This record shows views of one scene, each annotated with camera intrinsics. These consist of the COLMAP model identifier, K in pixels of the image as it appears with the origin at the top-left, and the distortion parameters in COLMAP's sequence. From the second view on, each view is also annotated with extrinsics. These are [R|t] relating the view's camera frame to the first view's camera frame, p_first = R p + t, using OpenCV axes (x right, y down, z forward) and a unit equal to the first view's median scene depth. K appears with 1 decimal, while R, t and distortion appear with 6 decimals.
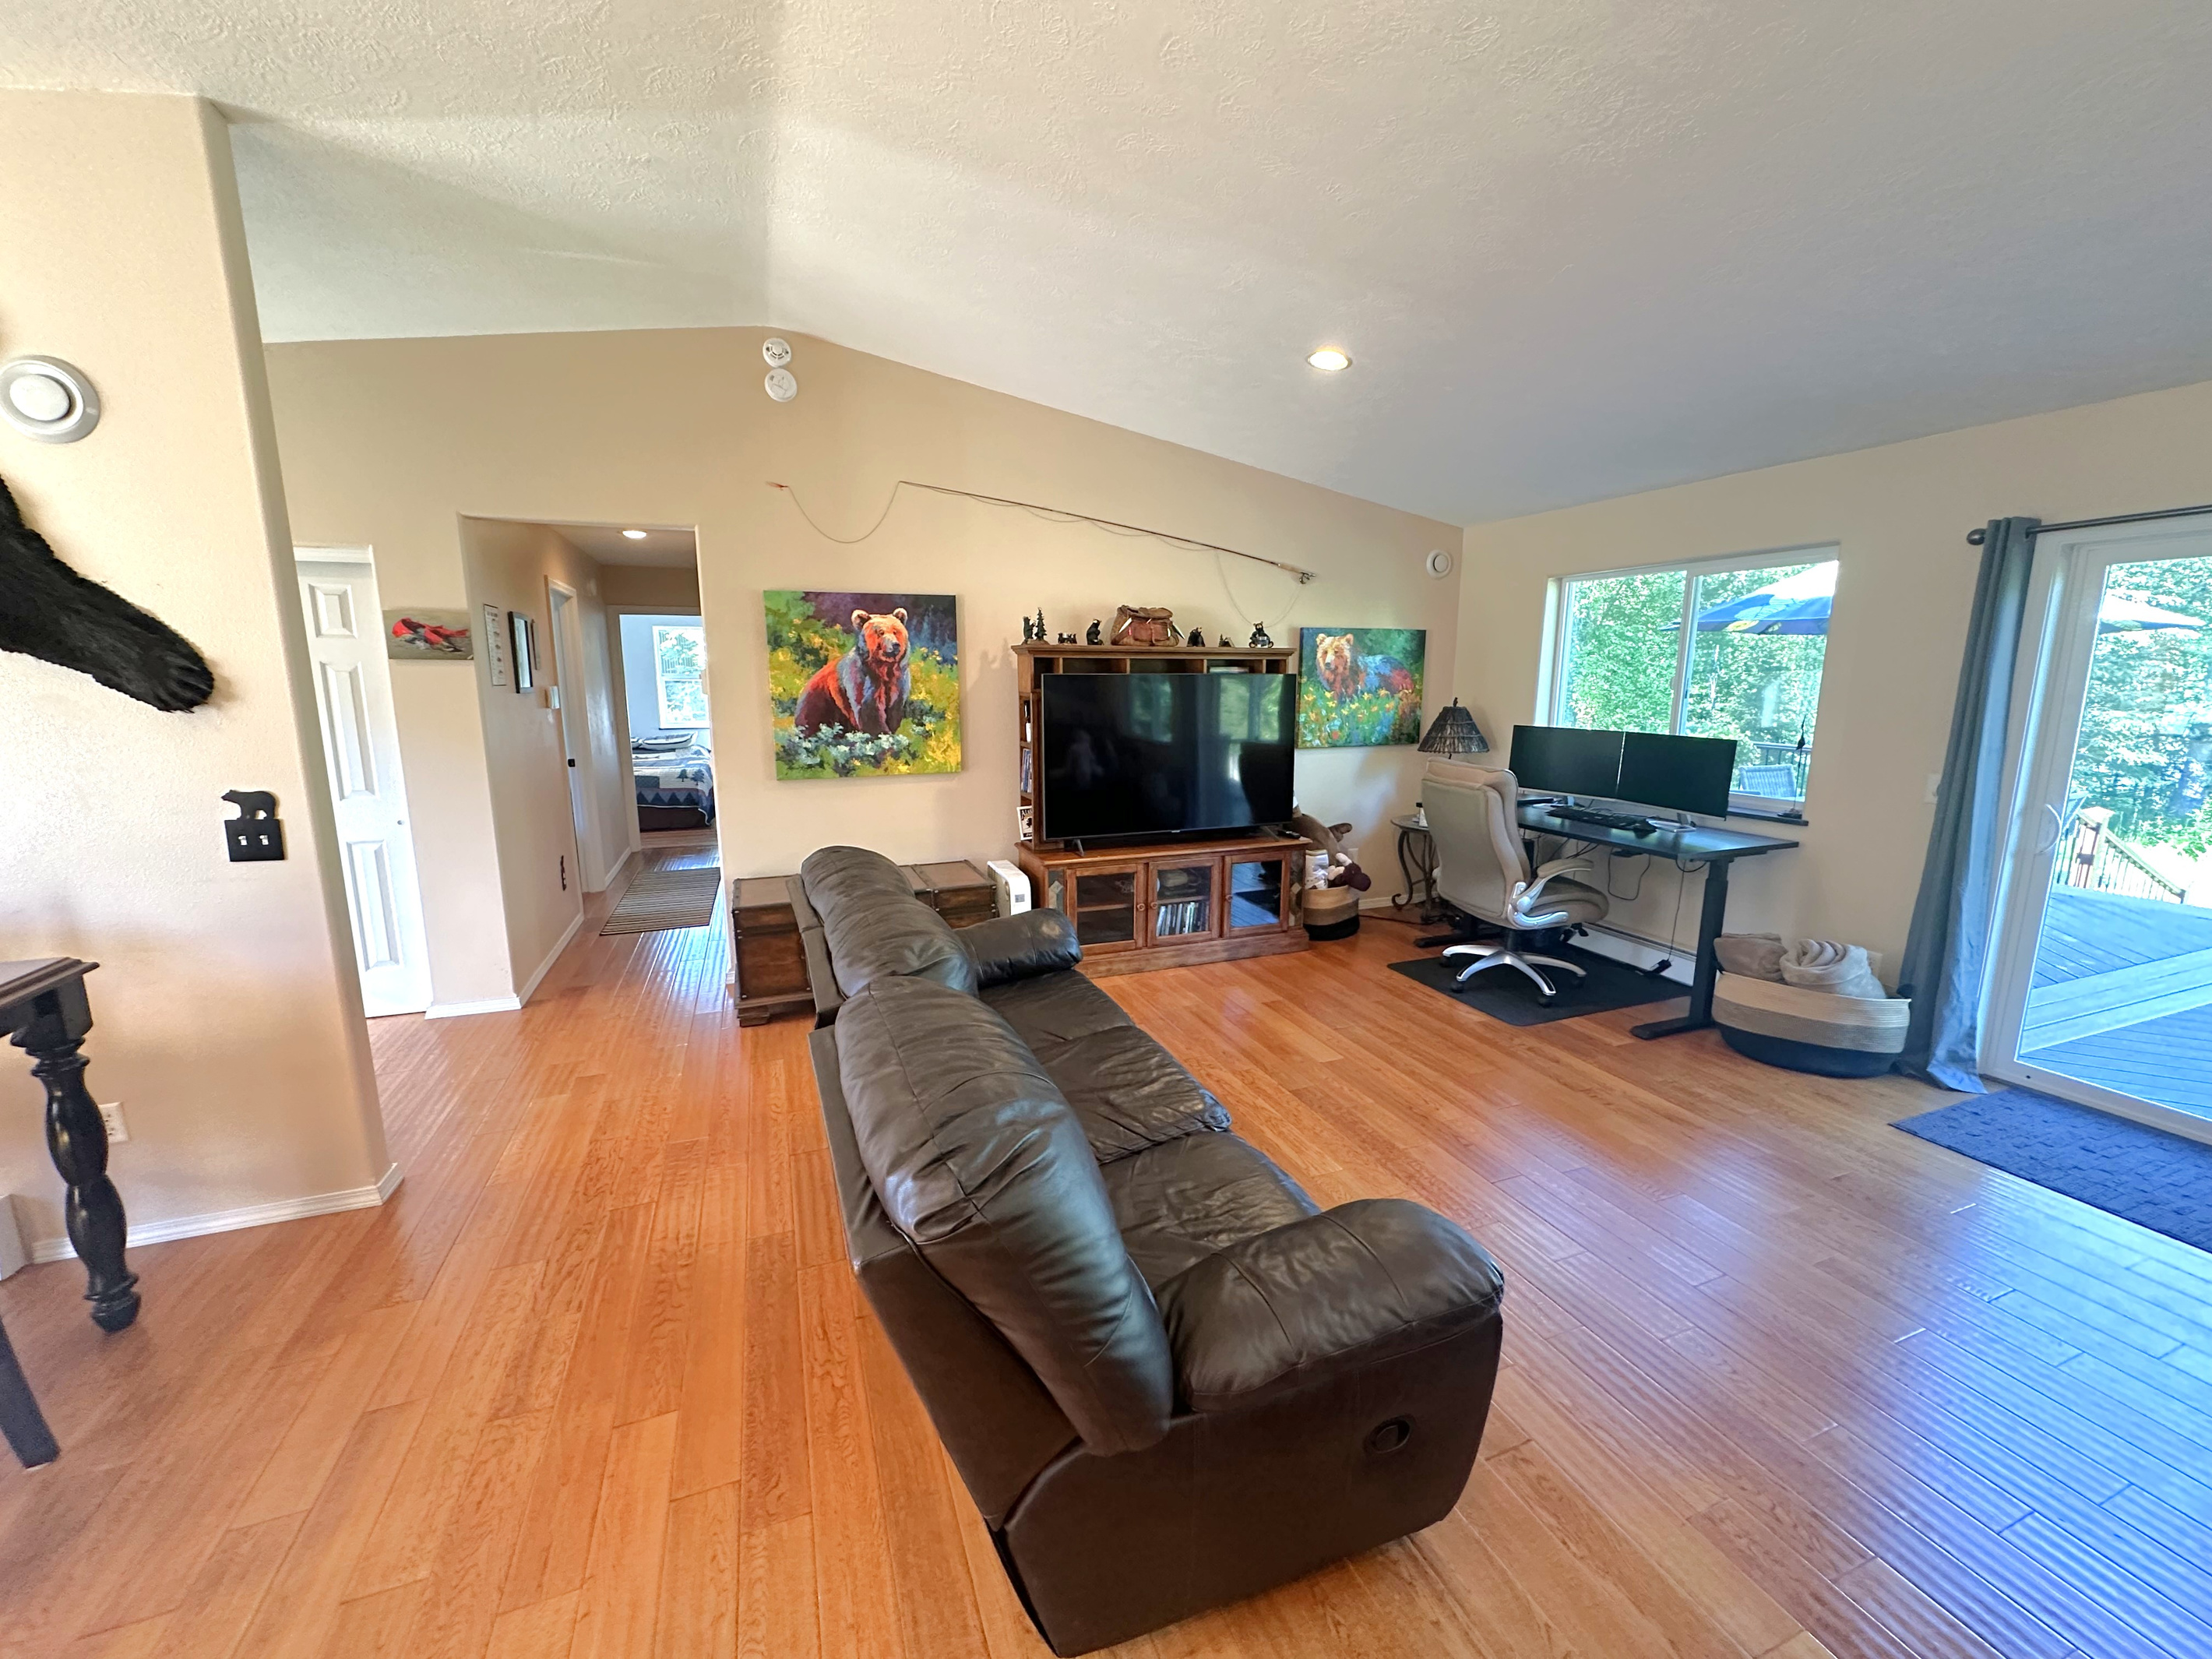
lens RADIAL K [[884.1, 0, 1101.9], [0, 884.1, 831.3], [0, 0, 1]] dist [-0.000751, 0.000125]
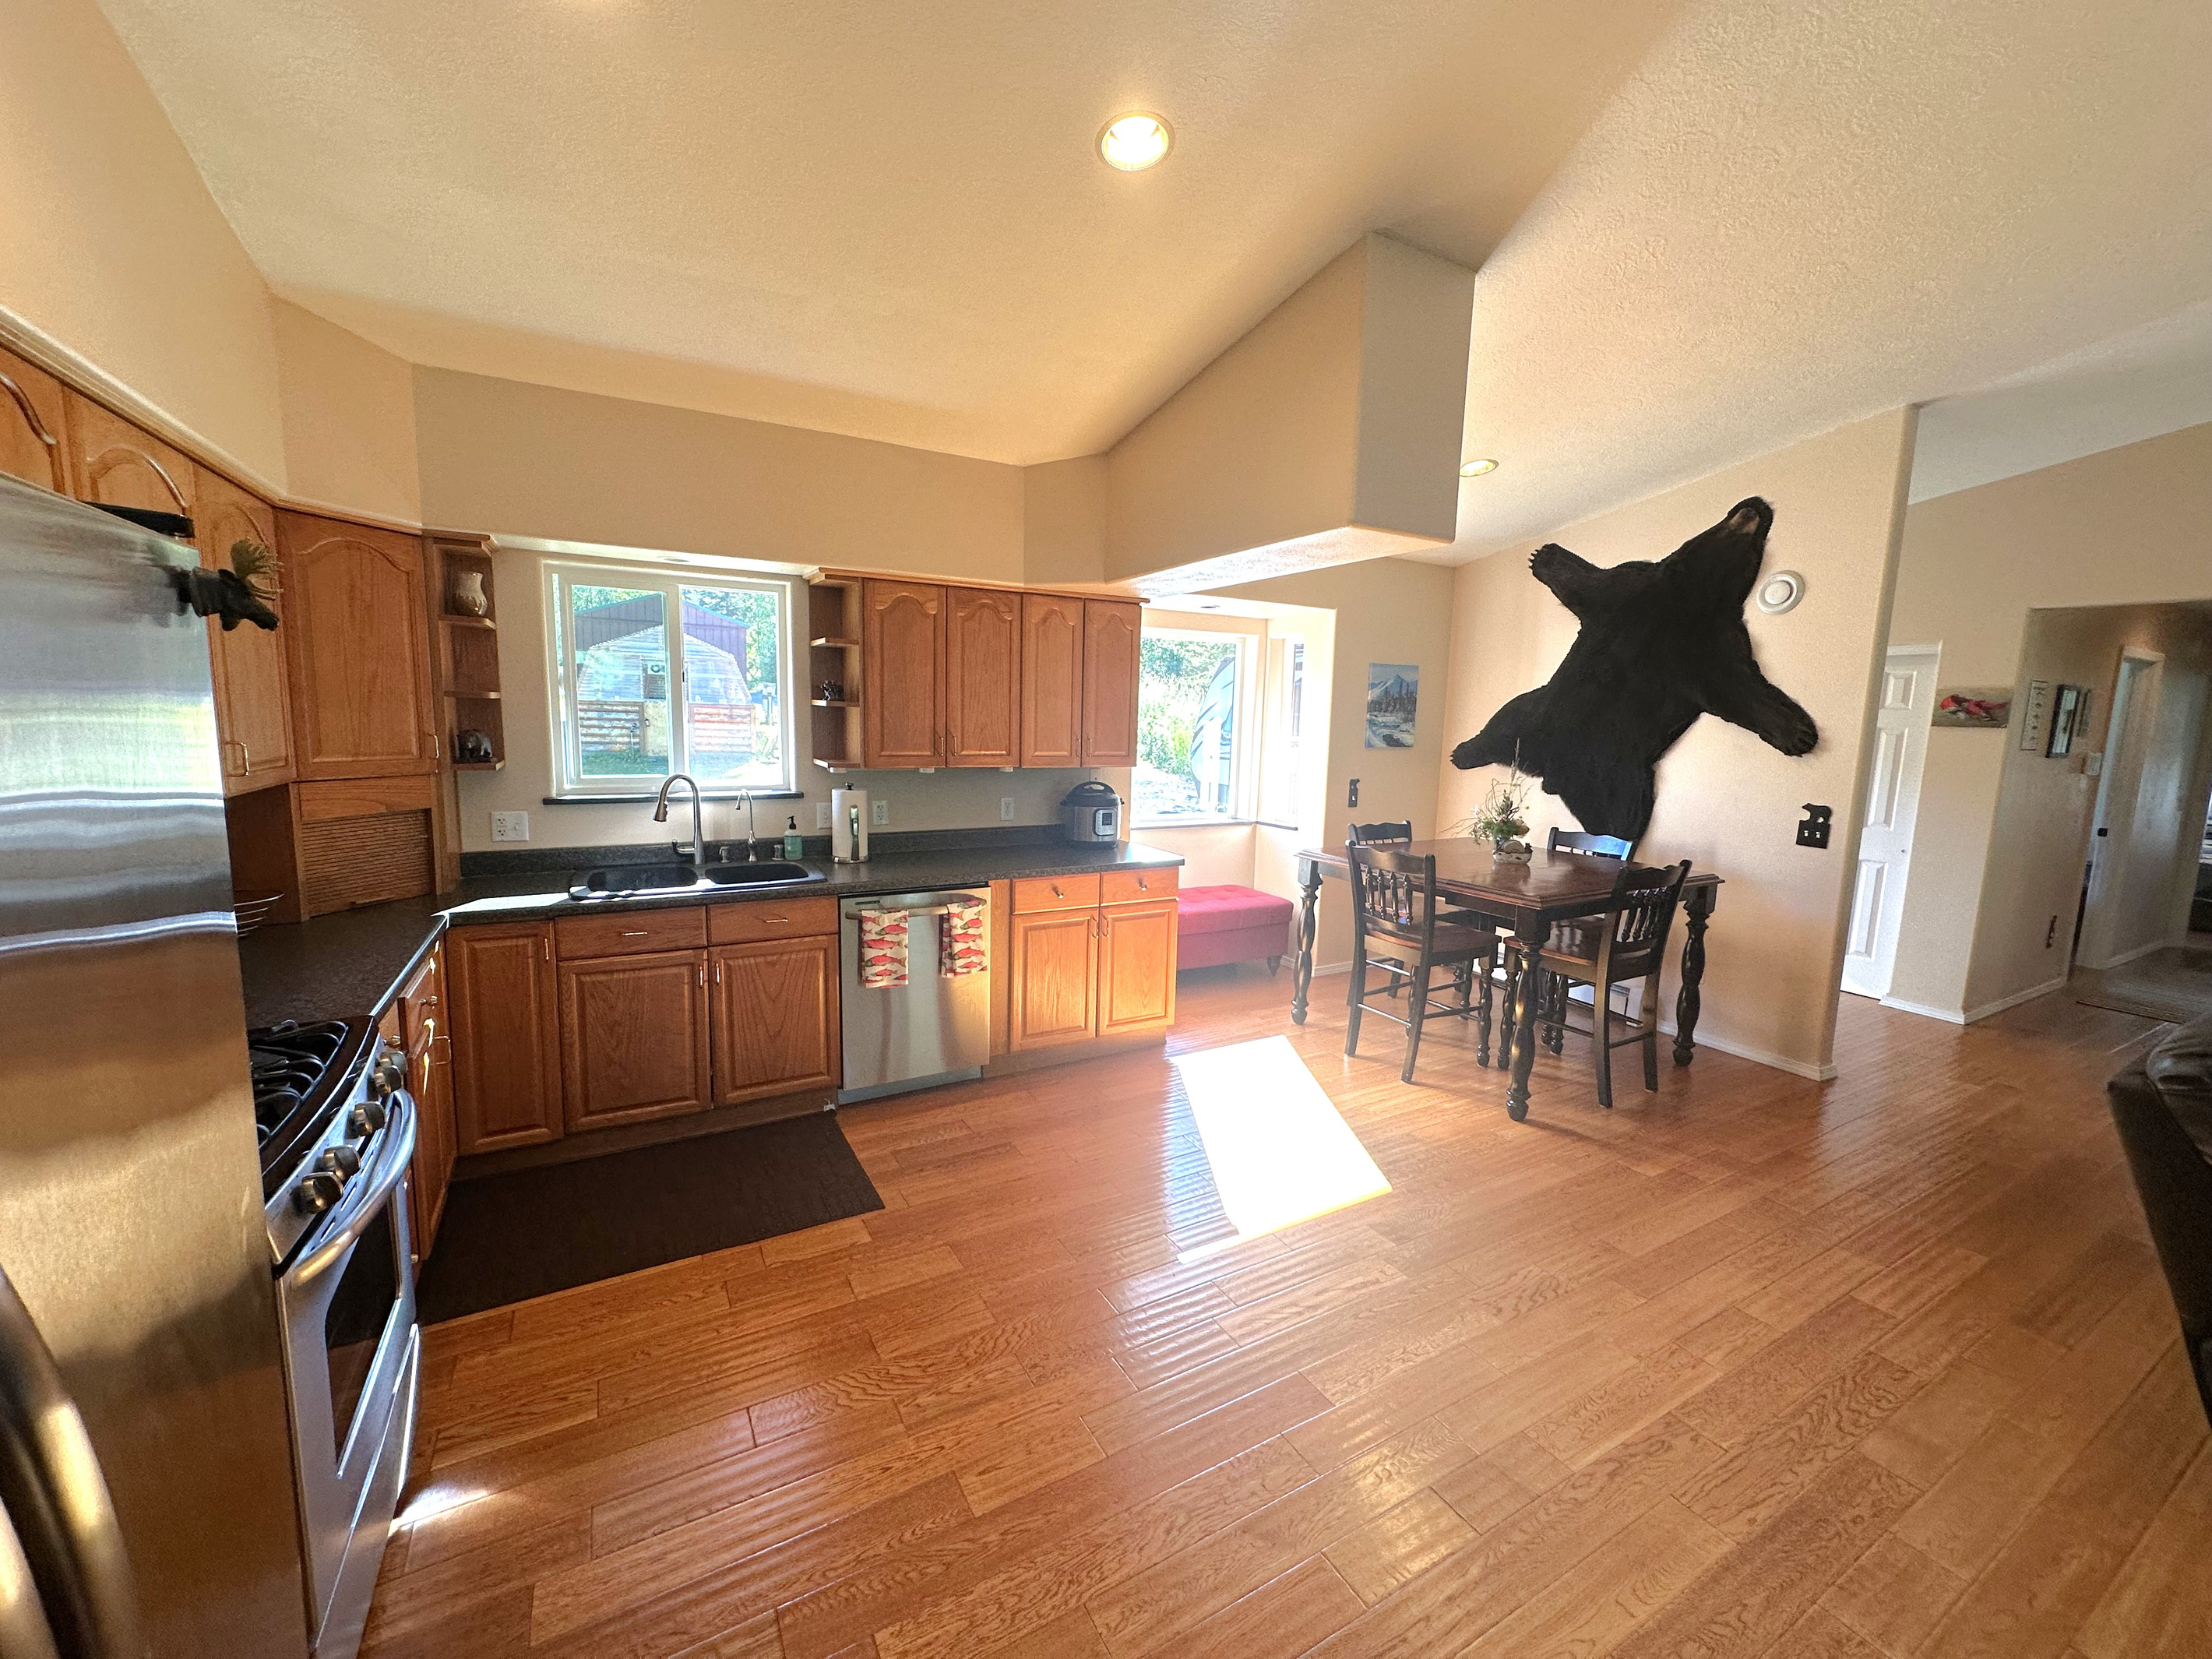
lens RADIAL K [[884.1, 0, 1101.9], [0, 884.1, 831.3], [0, 0, 1]] dist [-0.000751, 0.000125]
pose [[0.148969, 0.138088, -0.979153, 0.374470], [-0.198885, 0.974151, 0.107124, 0.072542], [0.968635, 0.178780, 0.172582, -0.464063]]
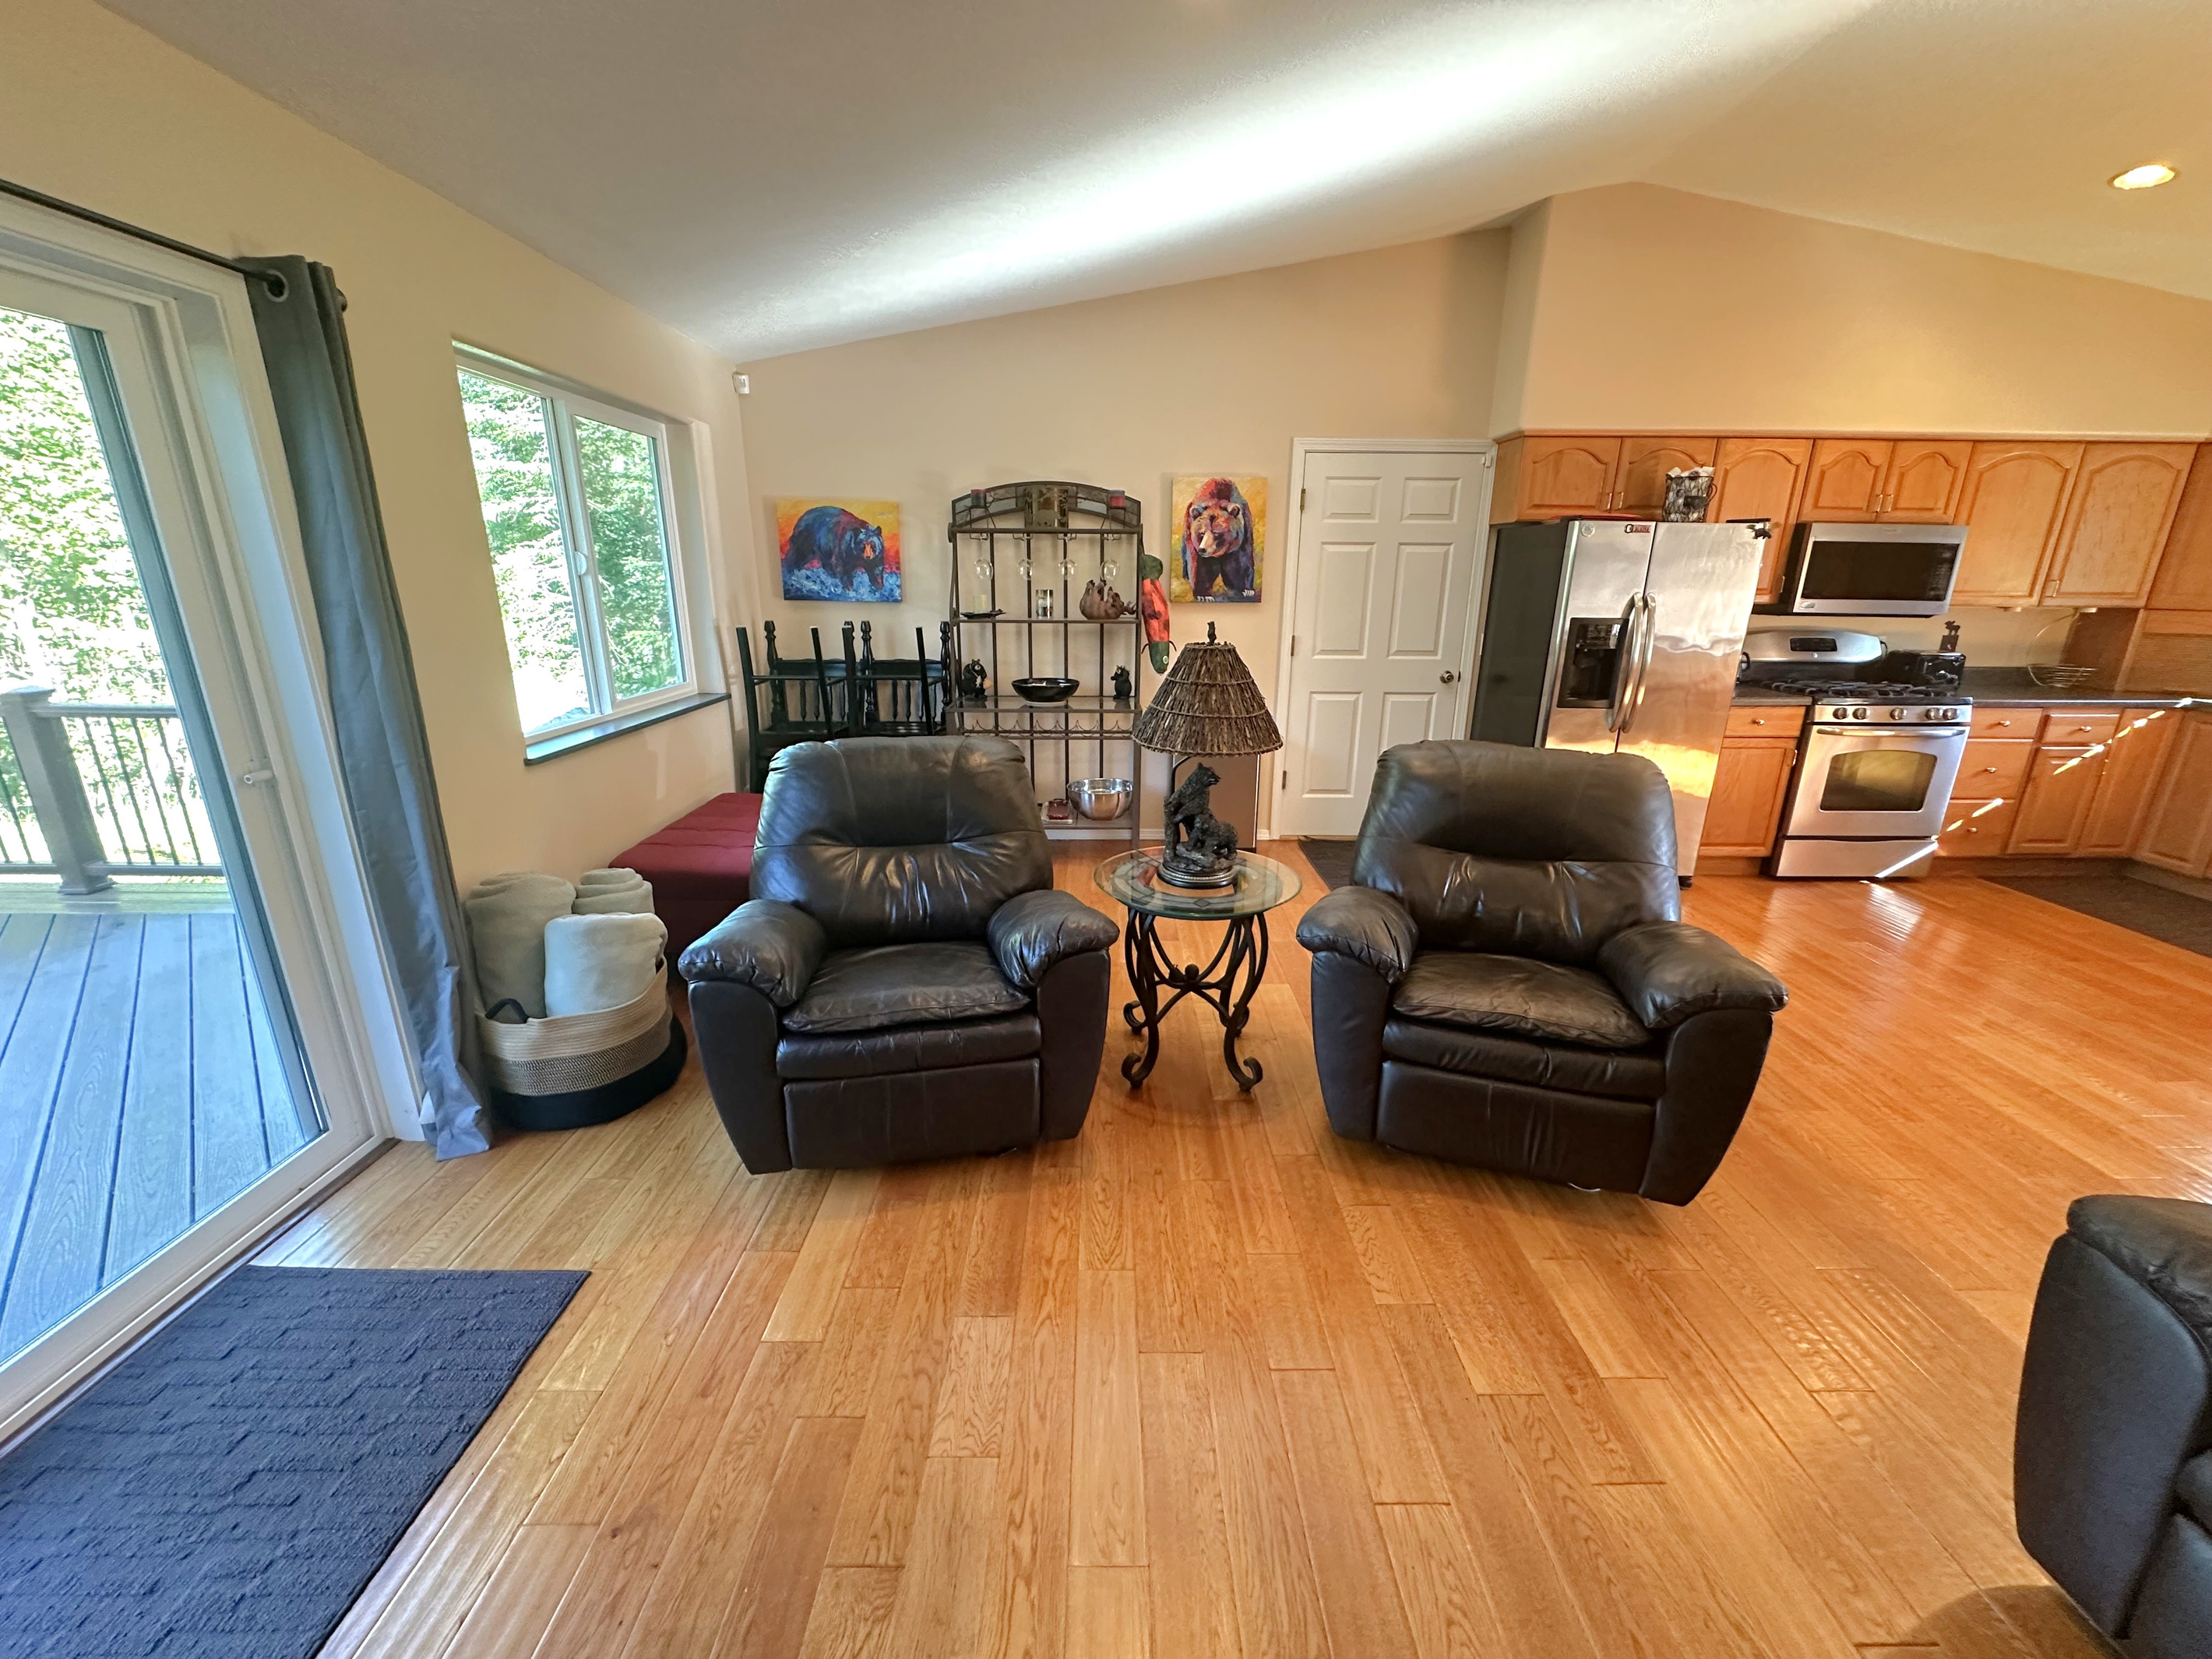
lens RADIAL K [[884.1, 0, 1101.9], [0, 884.1, 831.3], [0, 0, 1]] dist [-0.000751, 0.000125]
pose [[-0.936533, -0.101968, 0.335422, 0.519647], [0.057951, 0.898577, 0.434973, -0.135972], [-0.345756, 0.426805, -0.835638, 0.901452]]
